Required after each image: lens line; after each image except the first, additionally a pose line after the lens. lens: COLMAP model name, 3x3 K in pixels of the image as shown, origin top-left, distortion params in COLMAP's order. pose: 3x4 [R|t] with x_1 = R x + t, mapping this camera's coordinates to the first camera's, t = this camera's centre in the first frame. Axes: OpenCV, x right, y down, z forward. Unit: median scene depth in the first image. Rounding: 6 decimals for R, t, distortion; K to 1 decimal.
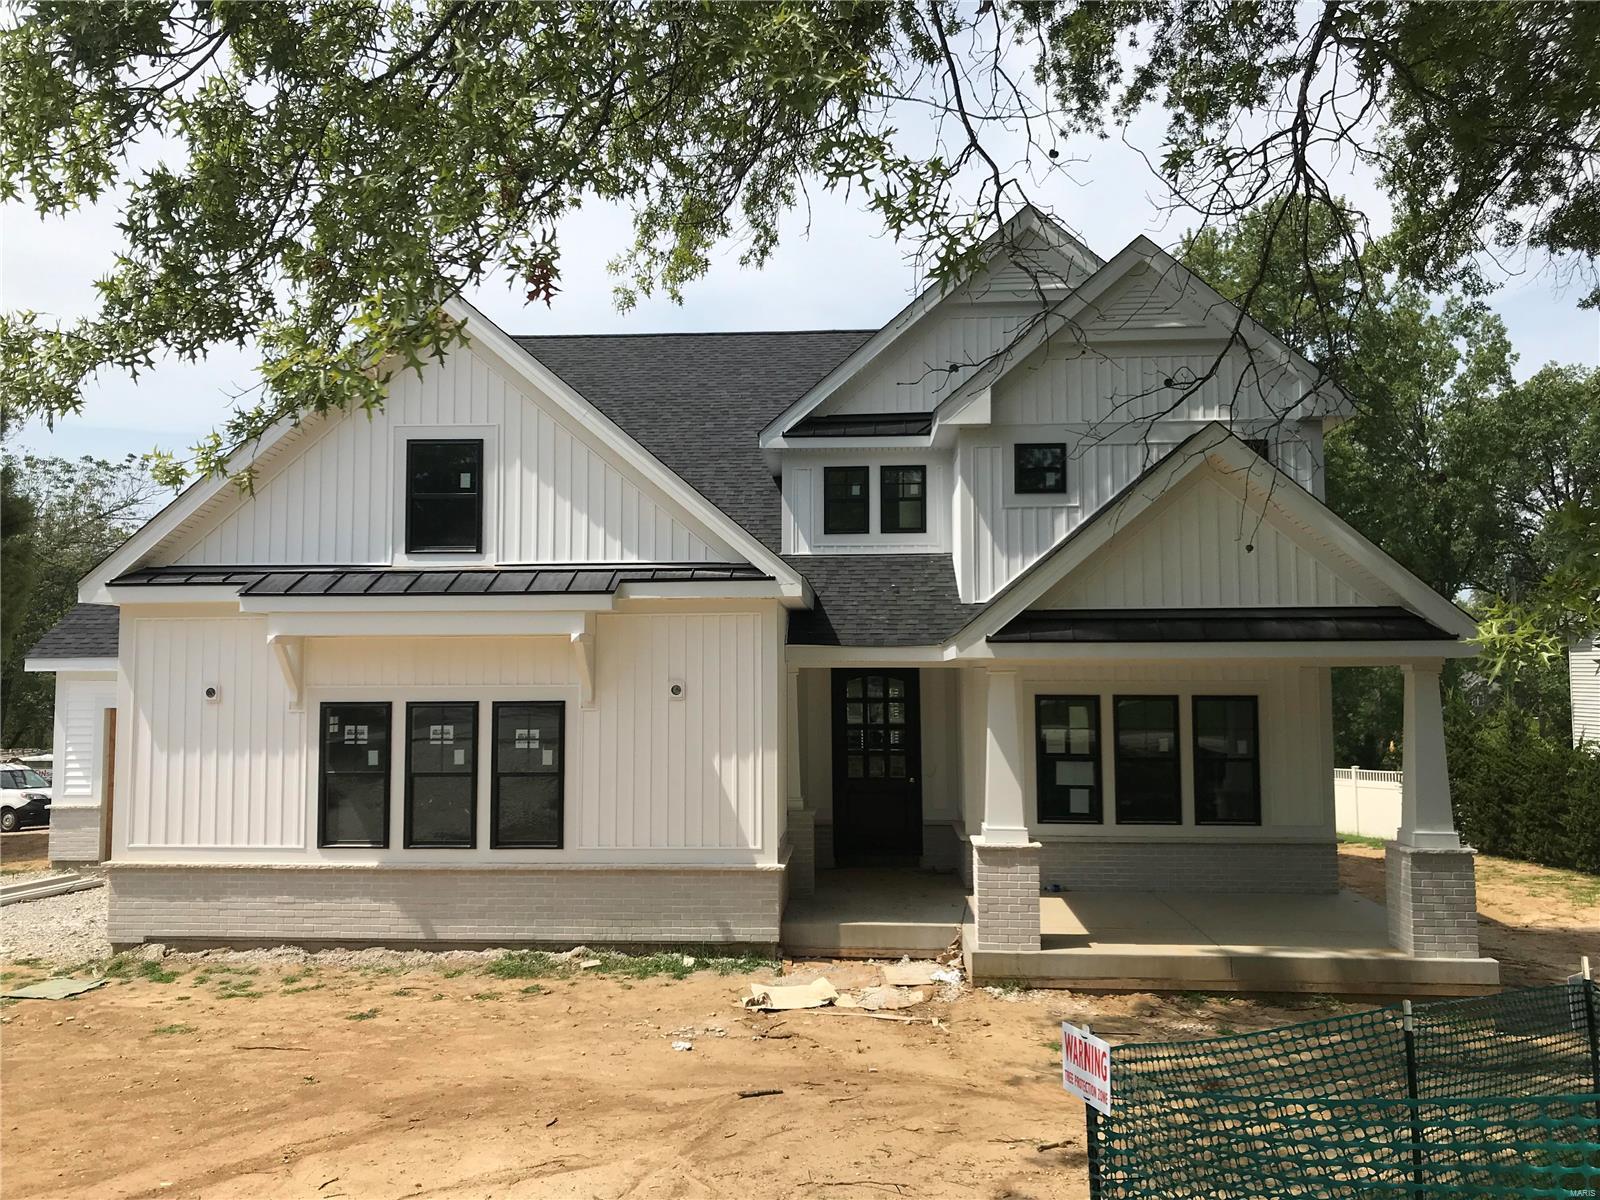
lens RADIAL K [[1301.1, 0, 761.9], [0, 1301.1, 601.1], [0, 0, 1]] dist [0.030857, -0.056449]
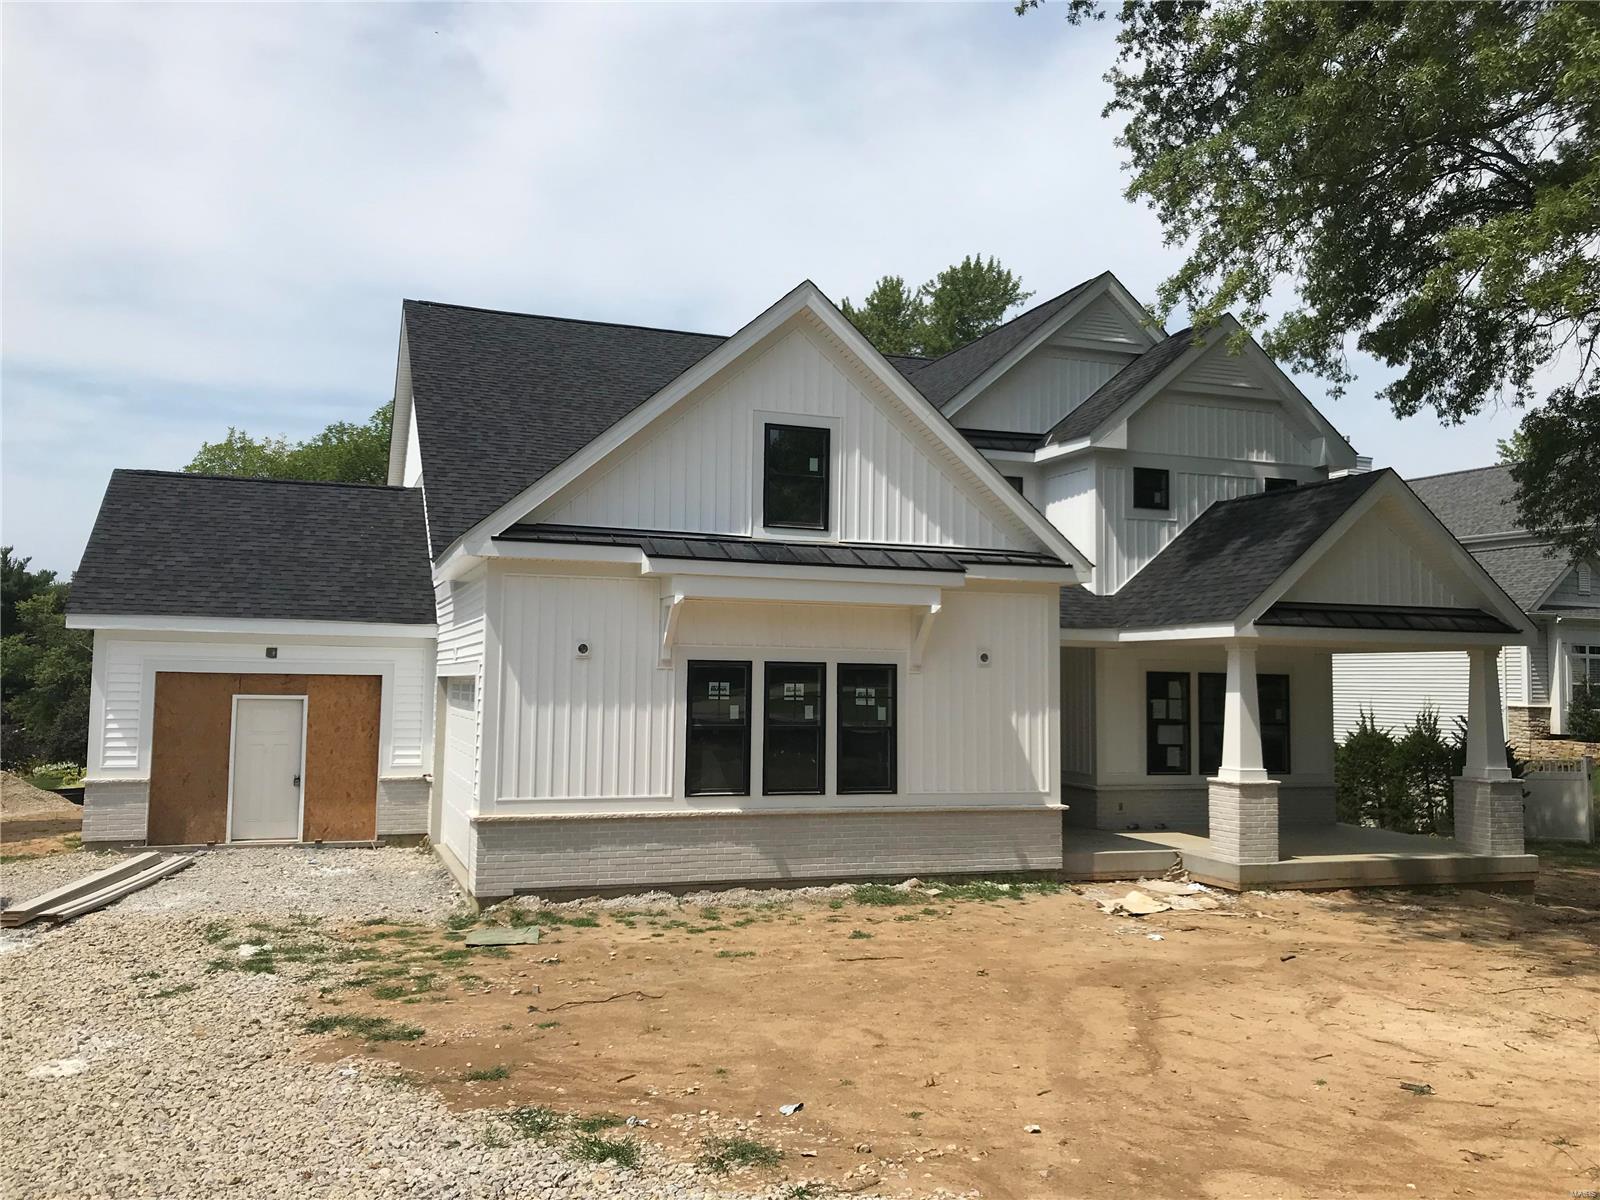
lens RADIAL K [[1296.8, 0, 799.2], [0, 1296.8, 583.7], [0, 0, 1]] dist [0.130670, -0.319160]
pose [[0.919602, 0.046281, 0.390116, -0.684316], [-0.040769, 0.998917, -0.022404, 0.035594], [-0.390730, 0.004698, 0.920493, -0.017143]]
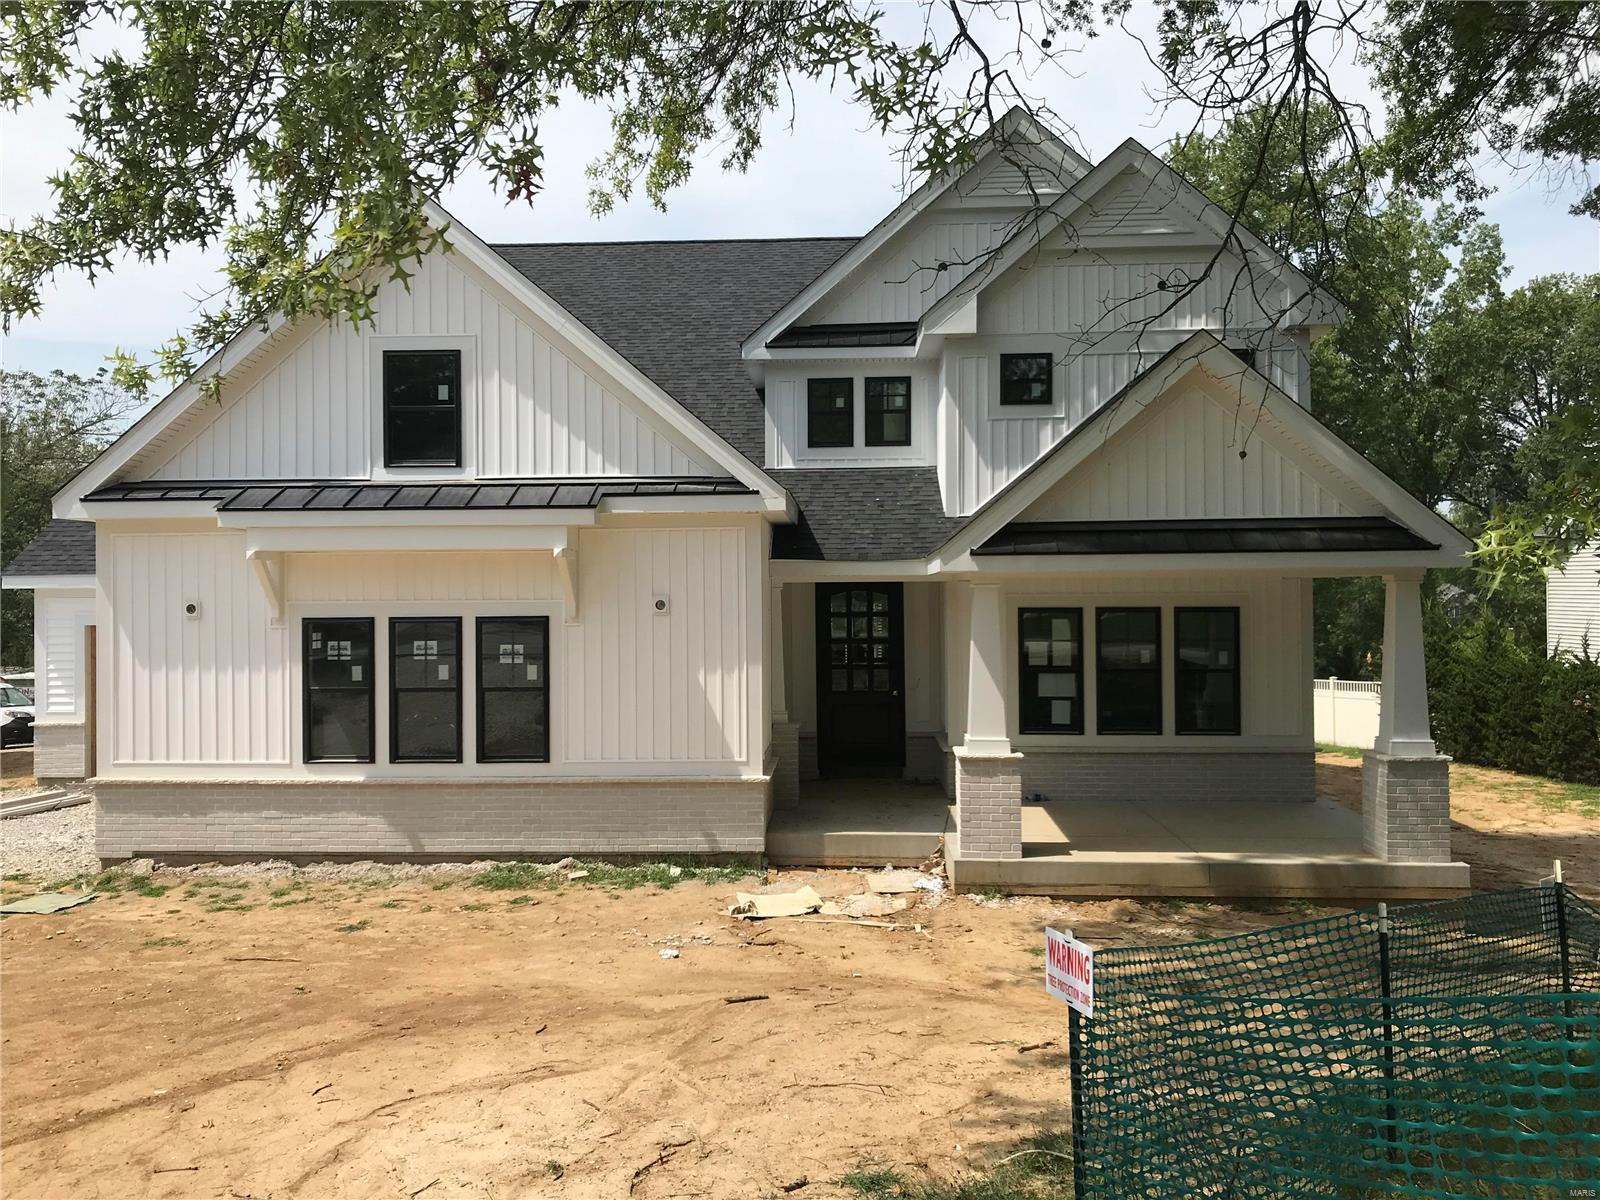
lens RADIAL K [[1301.1, 0, 761.9], [0, 1301.1, 601.1], [0, 0, 1]] dist [0.030857, -0.056449]
pose [[0.999910, -0.005243, 0.012313, -0.000152], [0.004430, 0.997866, 0.065144, 0.001267], [-0.012628, -0.065084, 0.997800, 0.004004]]
